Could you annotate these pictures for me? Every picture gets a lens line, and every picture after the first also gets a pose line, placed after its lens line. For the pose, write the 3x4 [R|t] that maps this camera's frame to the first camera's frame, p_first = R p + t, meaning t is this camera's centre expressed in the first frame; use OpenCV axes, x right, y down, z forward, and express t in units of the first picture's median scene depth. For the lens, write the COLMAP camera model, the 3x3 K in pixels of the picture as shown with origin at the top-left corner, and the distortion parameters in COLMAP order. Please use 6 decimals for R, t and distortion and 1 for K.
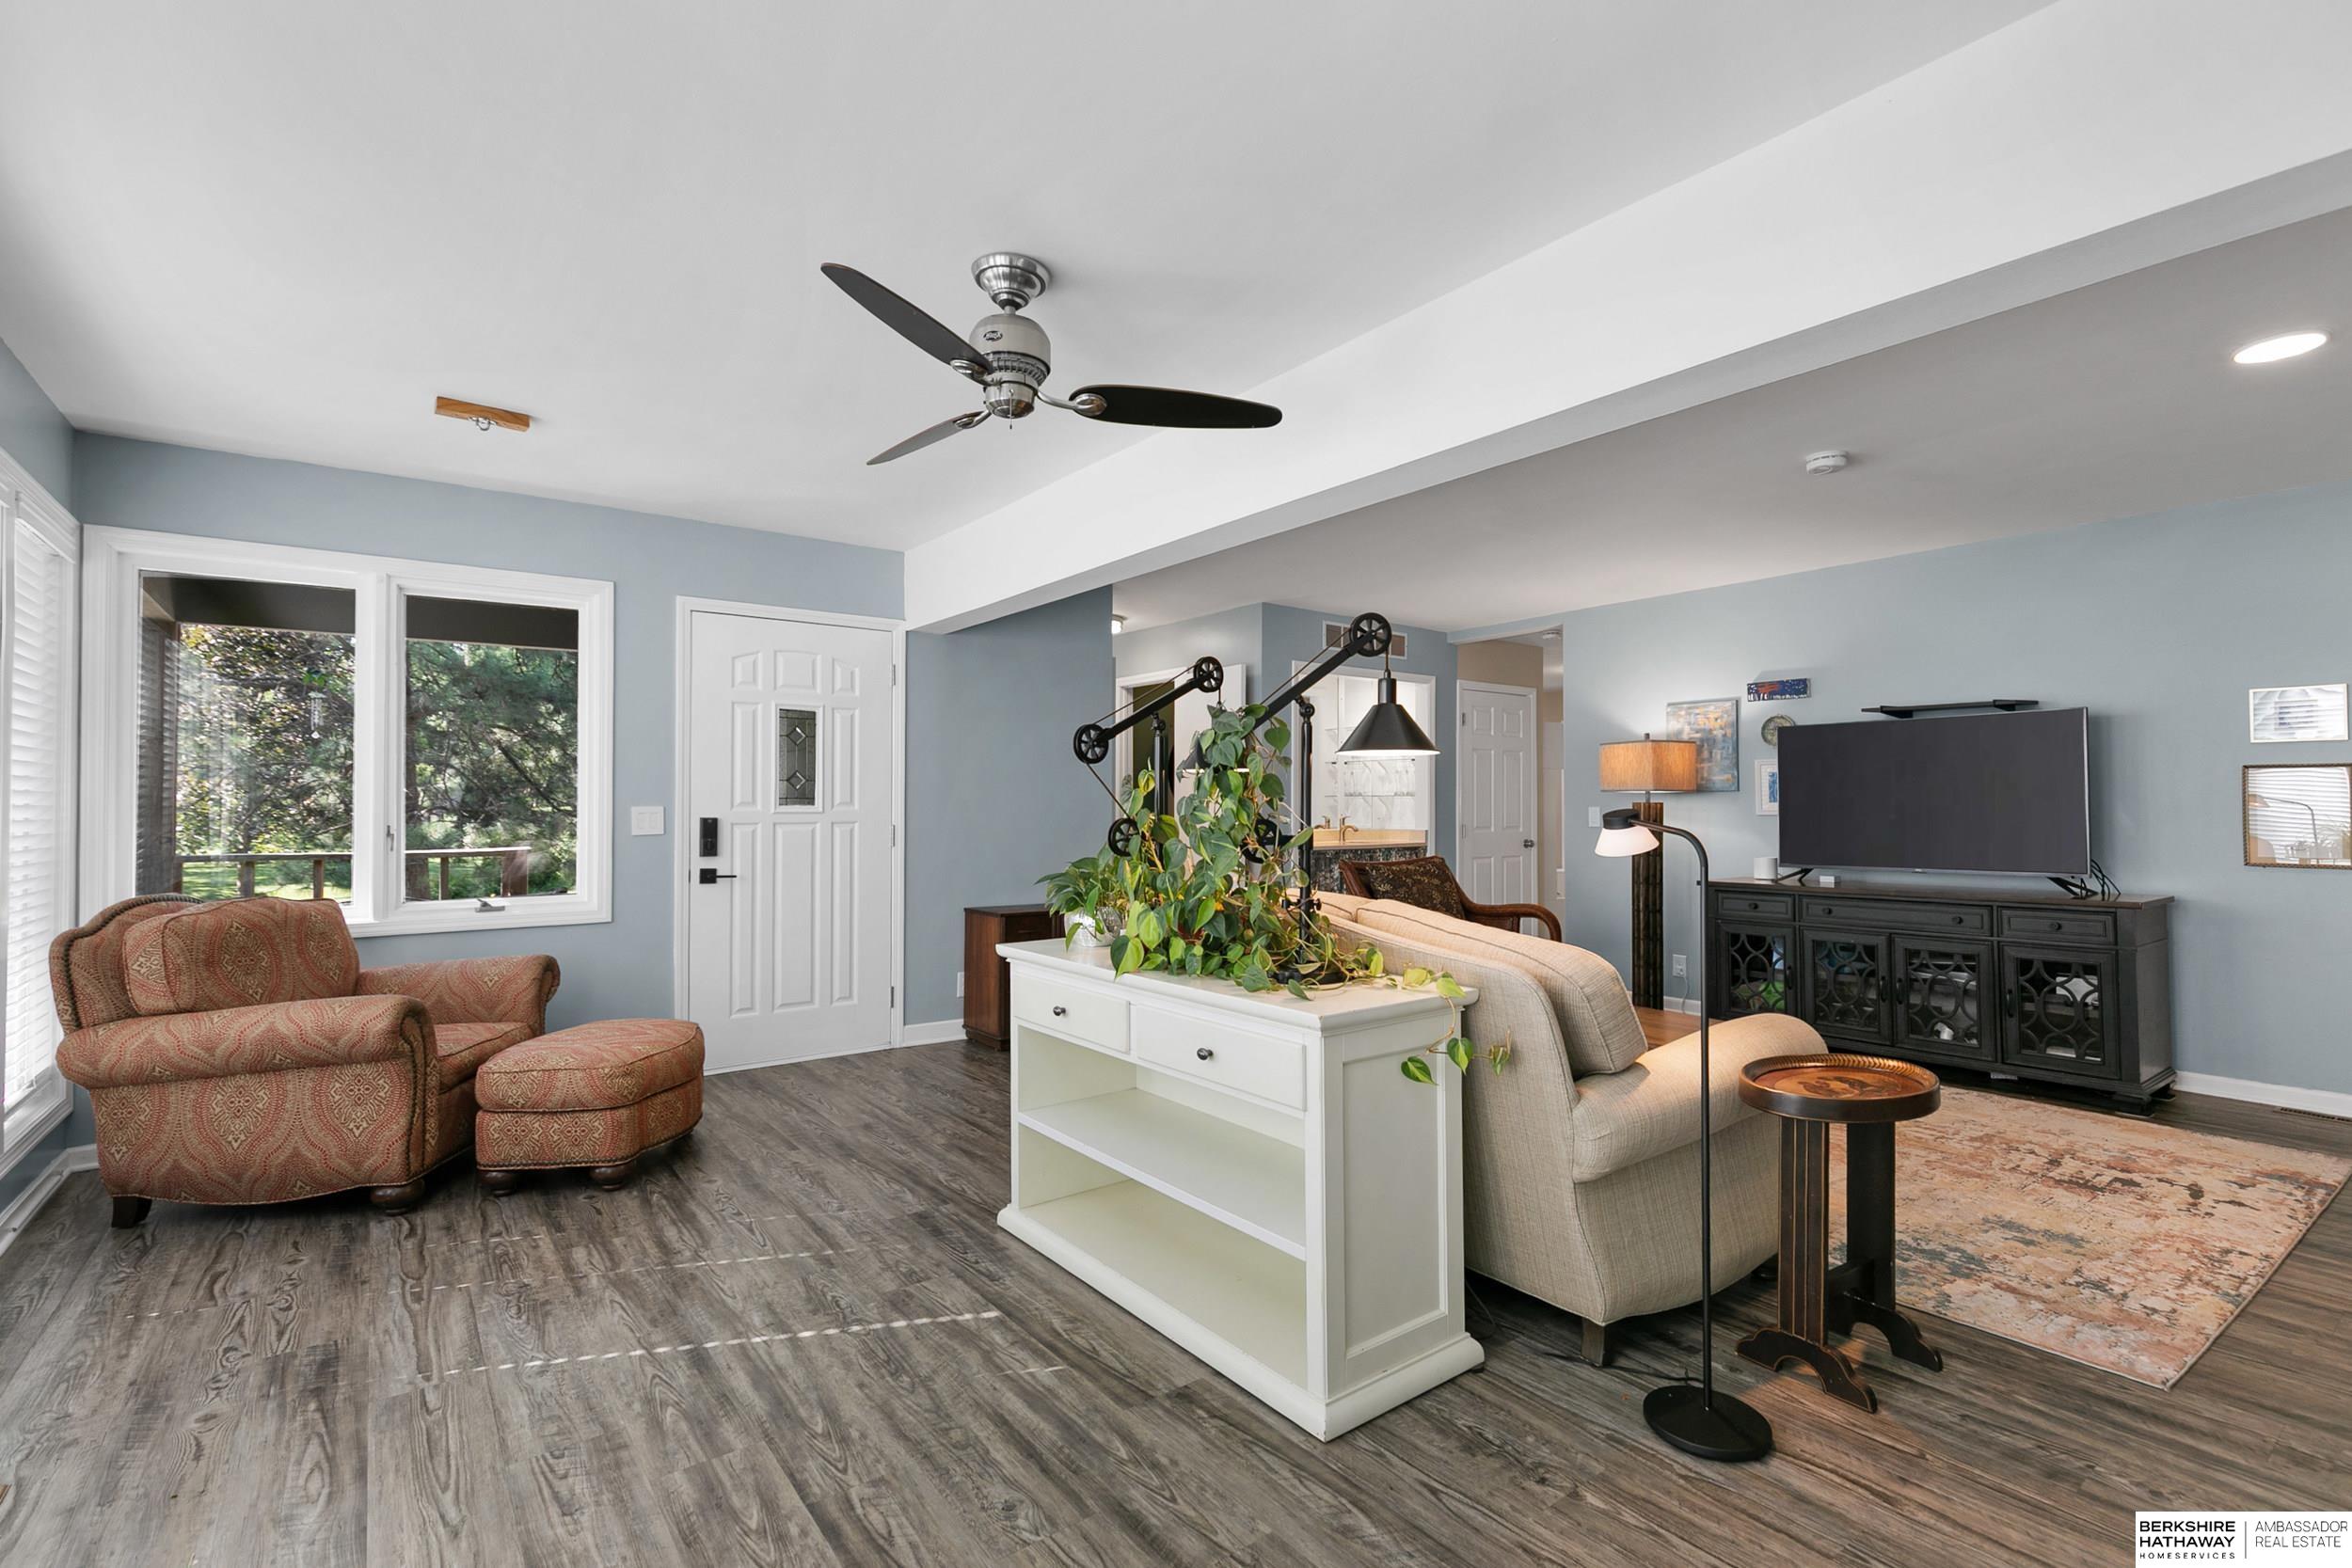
lens RADIAL K [[1061.4, 0, 1176.0], [0, 1061.4, 784.0], [0, 0, 1]] dist [0.000473, -0.000380]
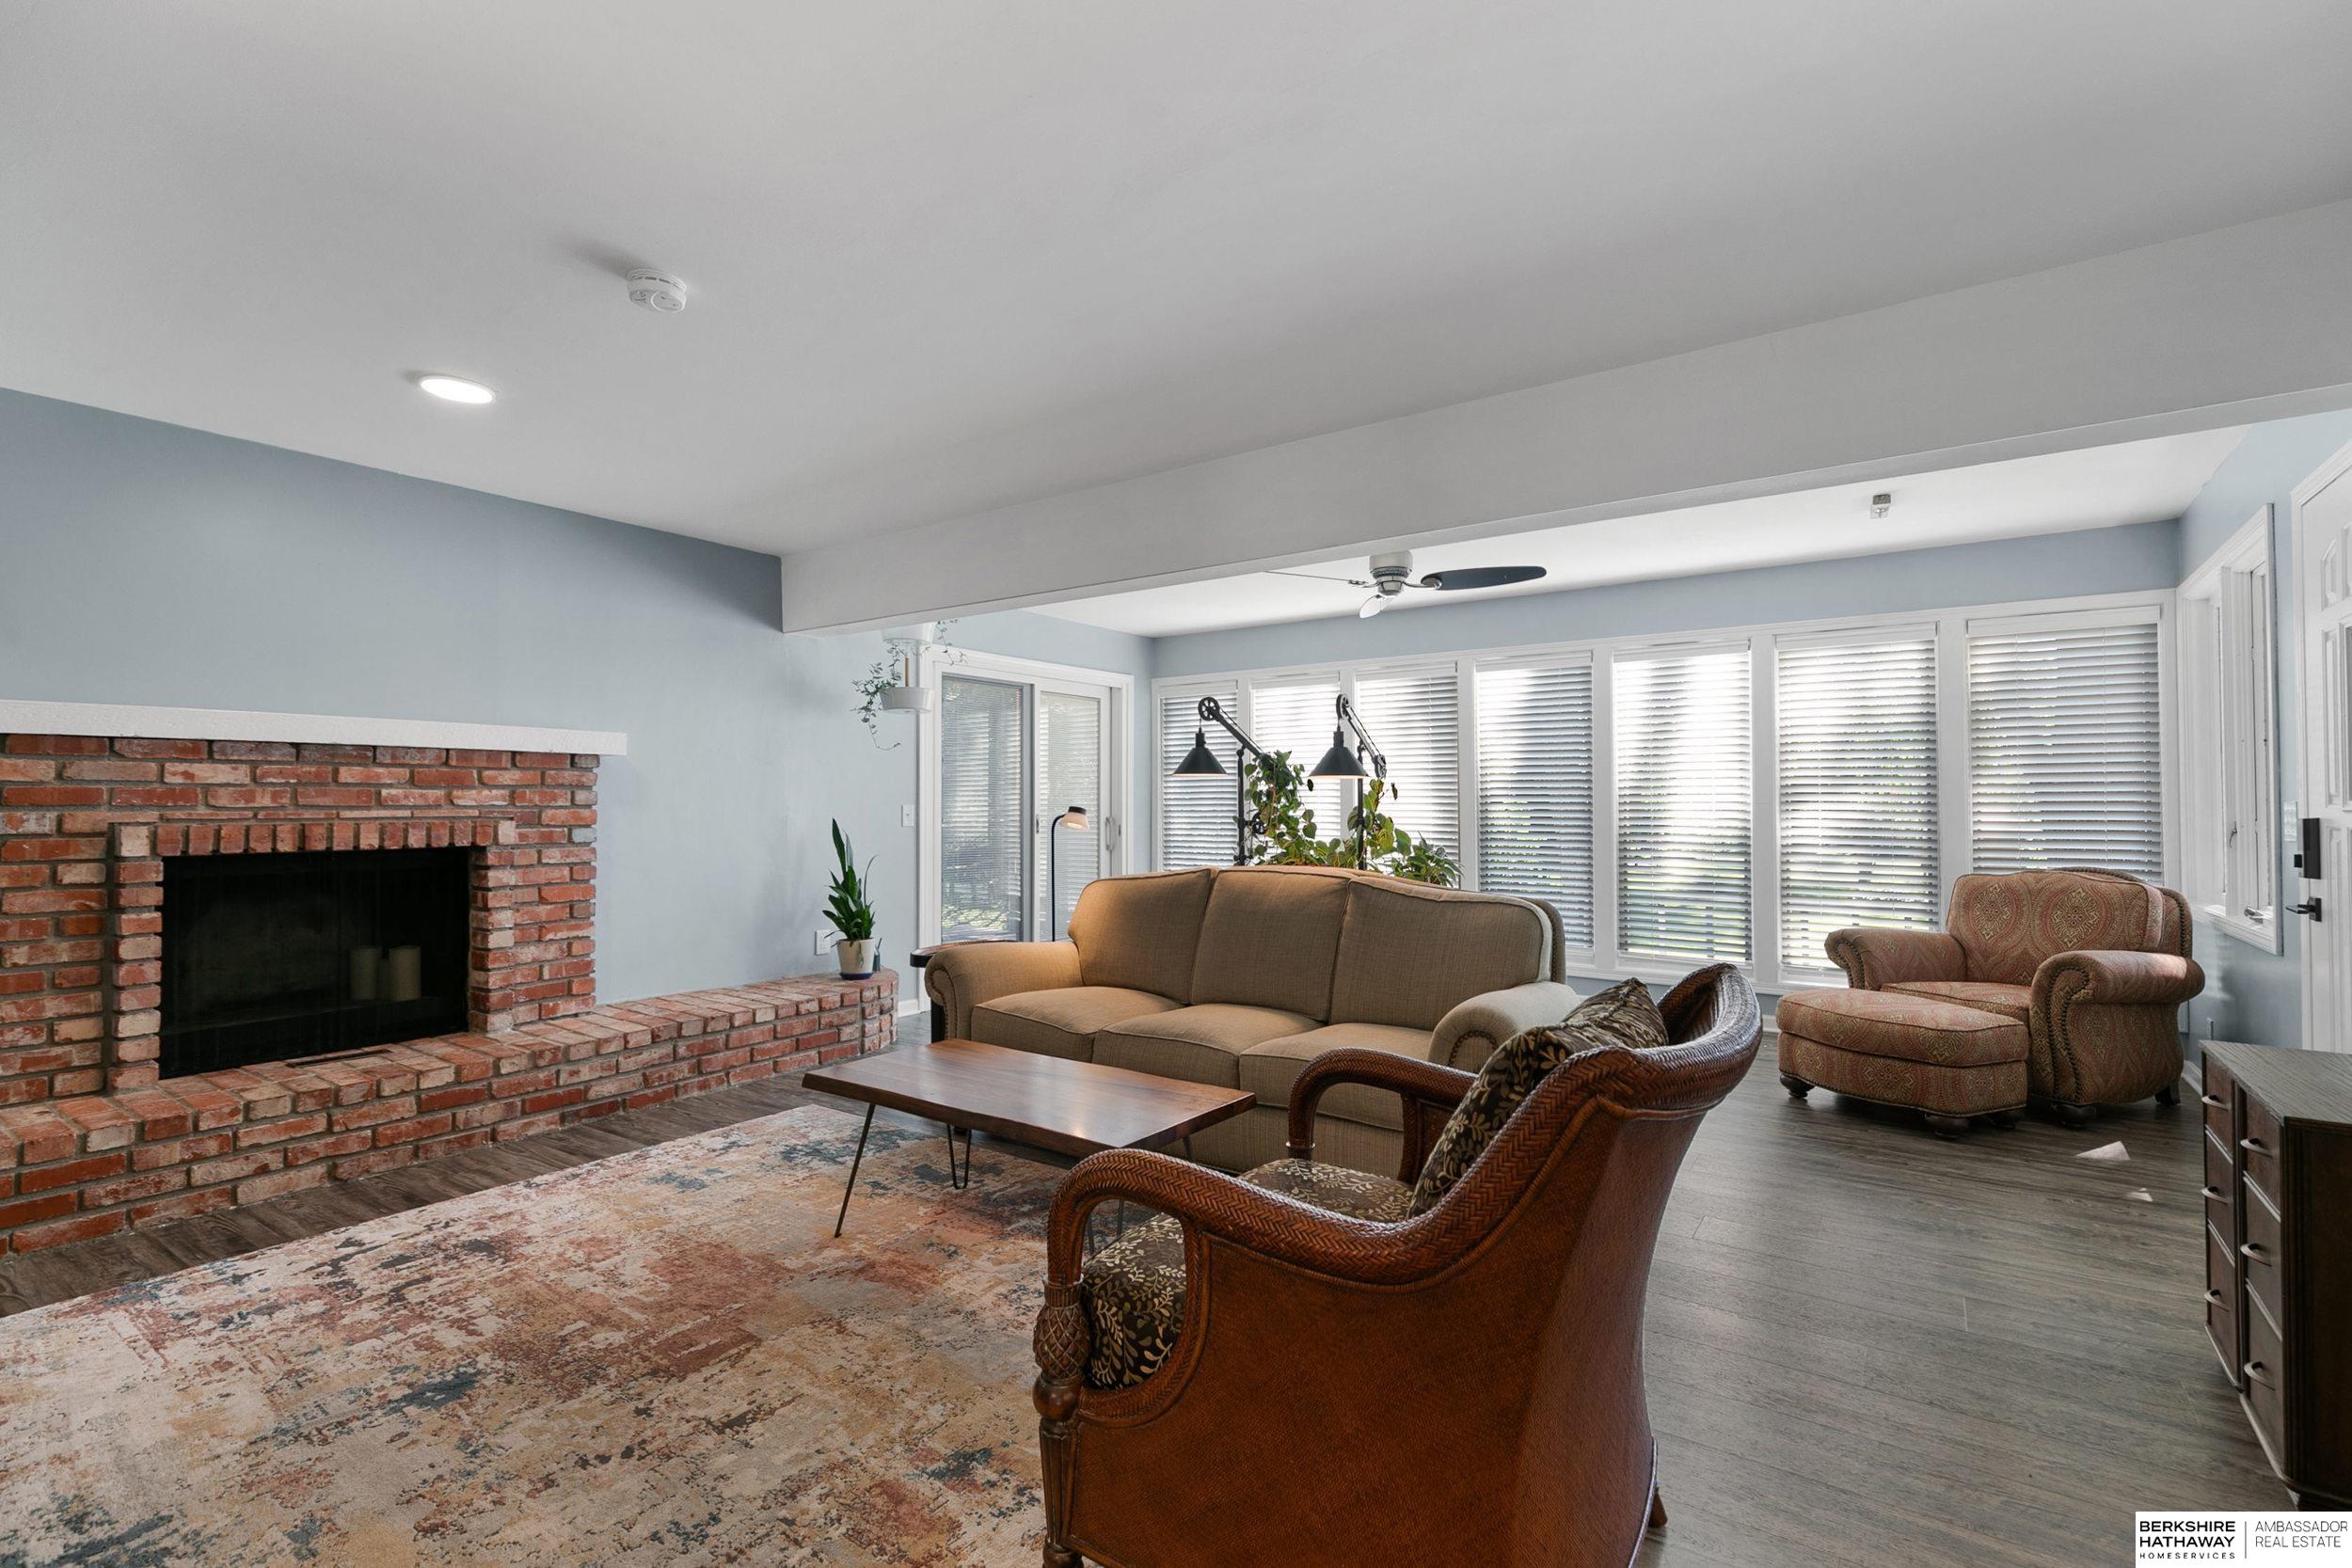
lens RADIAL K [[1061.4, 0, 1176.0], [0, 1061.4, 784.0], [0, 0, 1]] dist [0.000473, -0.000380]
pose [[-0.954689, -0.003406, -0.297587, 0.625882], [0.008041, 0.999274, -0.037231, 0.046726], [0.297498, -0.037936, -0.953969, 2.173961]]
